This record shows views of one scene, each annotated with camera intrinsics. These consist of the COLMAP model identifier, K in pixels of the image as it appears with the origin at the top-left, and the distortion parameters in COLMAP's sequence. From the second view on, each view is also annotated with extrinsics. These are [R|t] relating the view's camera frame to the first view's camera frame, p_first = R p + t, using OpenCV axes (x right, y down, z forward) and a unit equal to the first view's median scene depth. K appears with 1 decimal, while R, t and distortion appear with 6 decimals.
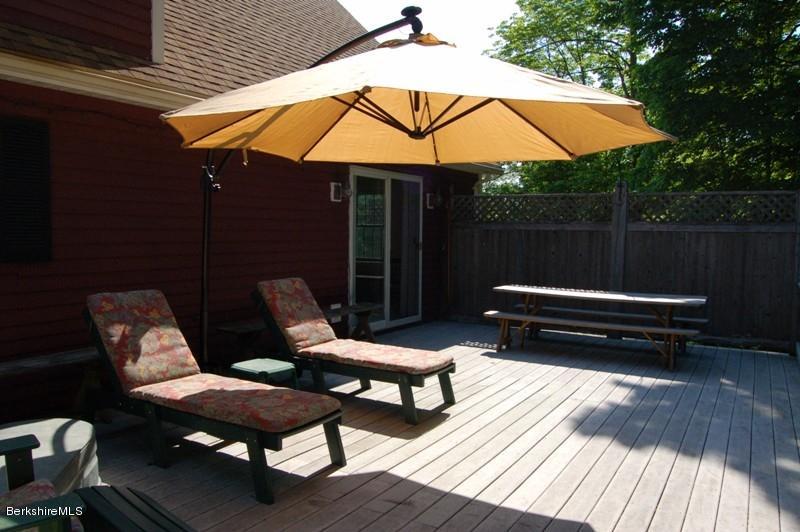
lens RADIAL K [[618.7, 0, 397.4], [0, 618.7, 264.4], [0, 0, 1]] dist [-0.082384, 0.009300]
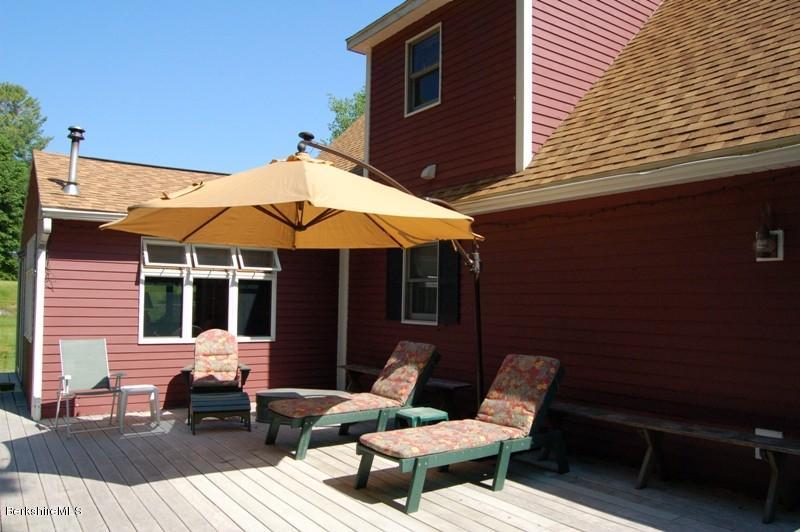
lens RADIAL K [[618.7, 0, 397.2], [0, 618.7, 267.7], [0, 0, 1]] dist [-0.082384, 0.009300]
pose [[-0.411739, -0.068725, -0.908707, 1.018504], [-0.070529, 0.996565, -0.043413, -0.073946], [0.908569, 0.046215, -0.415171, 1.558719]]
